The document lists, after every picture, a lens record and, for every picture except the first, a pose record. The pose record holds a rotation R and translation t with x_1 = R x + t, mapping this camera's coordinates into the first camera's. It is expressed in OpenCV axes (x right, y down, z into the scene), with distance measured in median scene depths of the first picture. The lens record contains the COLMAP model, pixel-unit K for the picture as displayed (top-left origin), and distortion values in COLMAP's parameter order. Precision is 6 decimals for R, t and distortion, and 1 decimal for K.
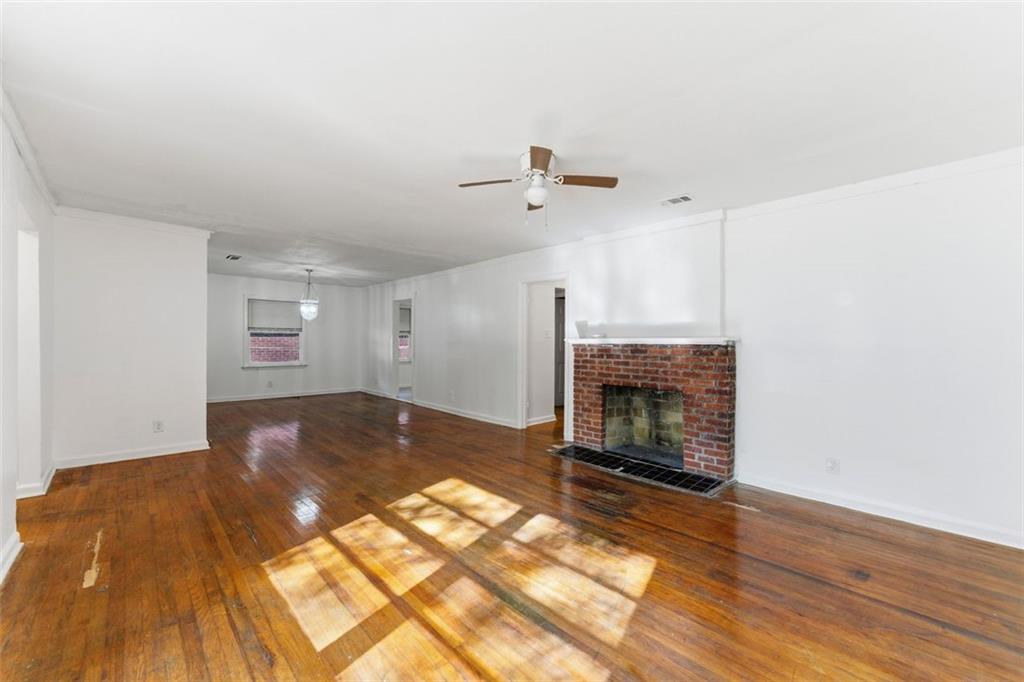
lens RADIAL K [[416.0, 0, 513.7], [0, 416.0, 342.3], [0, 0, 1]] dist [0.001723, 0.000324]
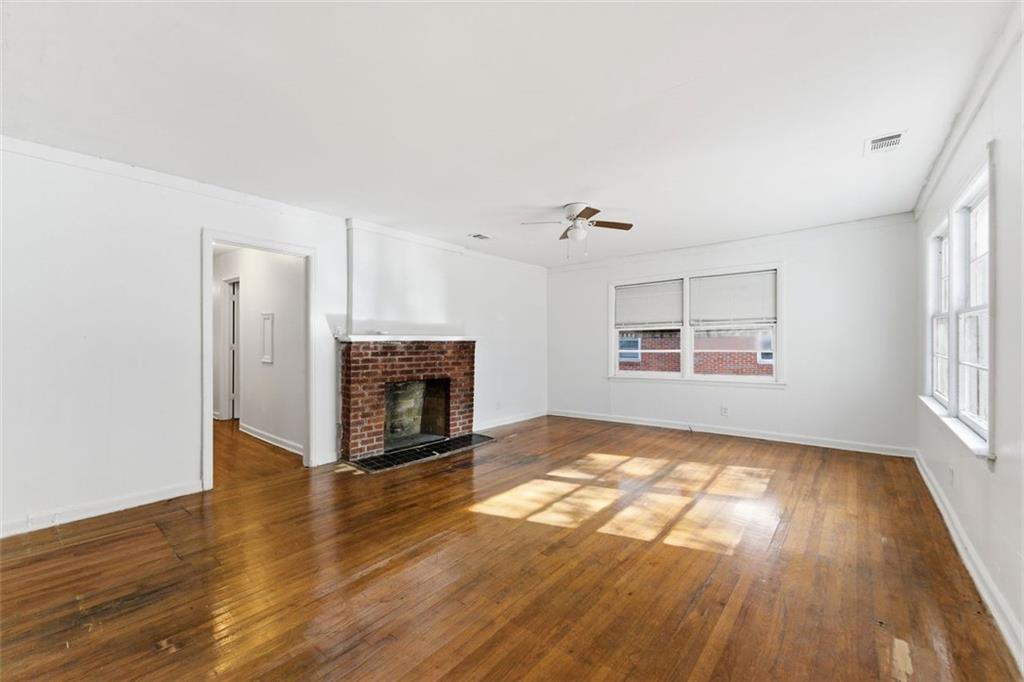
lens RADIAL K [[416.0, 0, 513.7], [0, 416.0, 342.3], [0, 0, 1]] dist [0.001723, 0.000324]
pose [[-0.140738, -0.004629, 0.990036, -0.865155], [-0.001365, 0.999989, 0.004481, 0.002437], [-0.990046, -0.000721, -0.140743, 0.938563]]
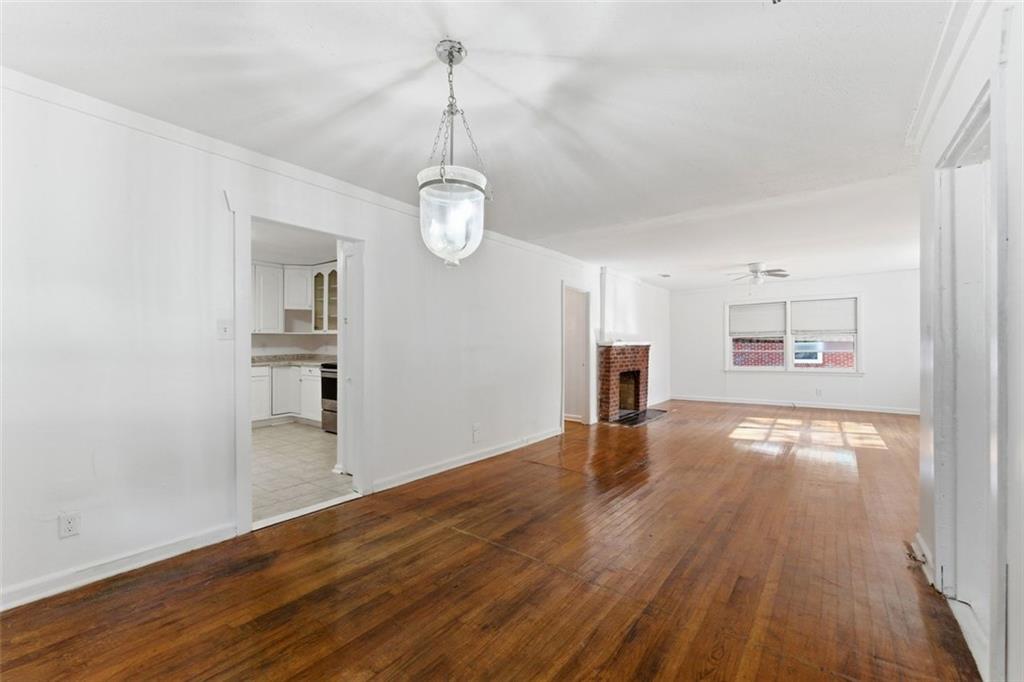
lens RADIAL K [[416.0, 0, 513.7], [0, 416.0, 342.3], [0, 0, 1]] dist [0.001723, 0.000324]
pose [[-0.179078, 0.001639, 0.983833, -1.322226], [-0.001640, 0.999997, -0.001965, -0.004259], [-0.983833, -0.001966, -0.179075, 1.852137]]
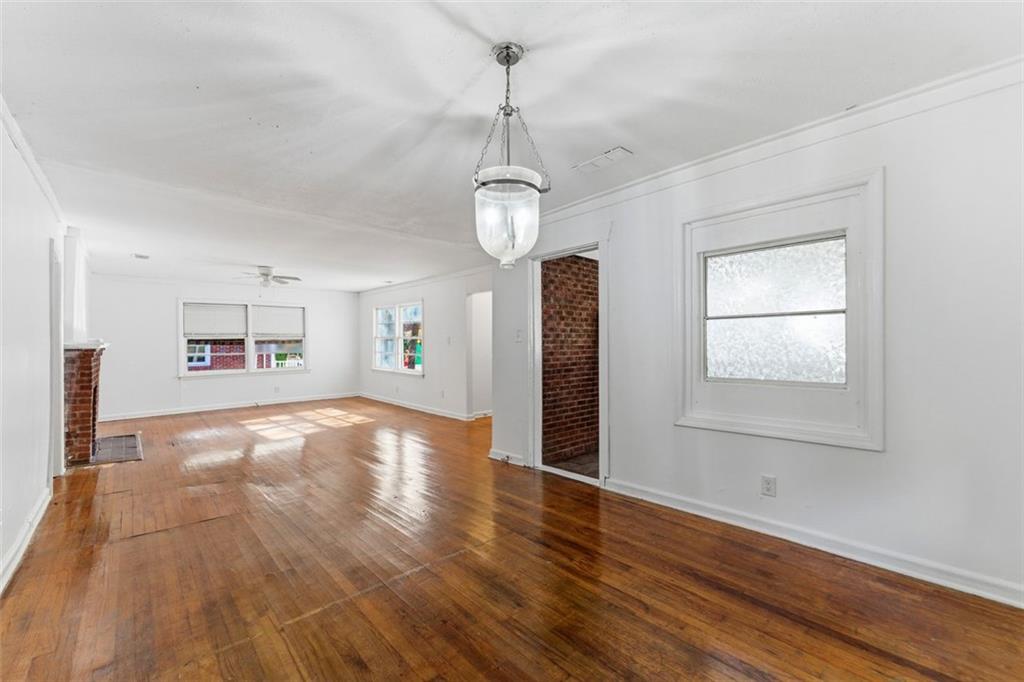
lens RADIAL K [[416.0, 0, 513.7], [0, 416.0, 342.3], [0, 0, 1]] dist [0.001723, 0.000324]
pose [[-0.999969, -0.000505, -0.007830, -0.877862], [-0.000425, 0.999948, -0.010215, -0.000572], [0.007835, -0.010211, -0.999917, 2.279952]]
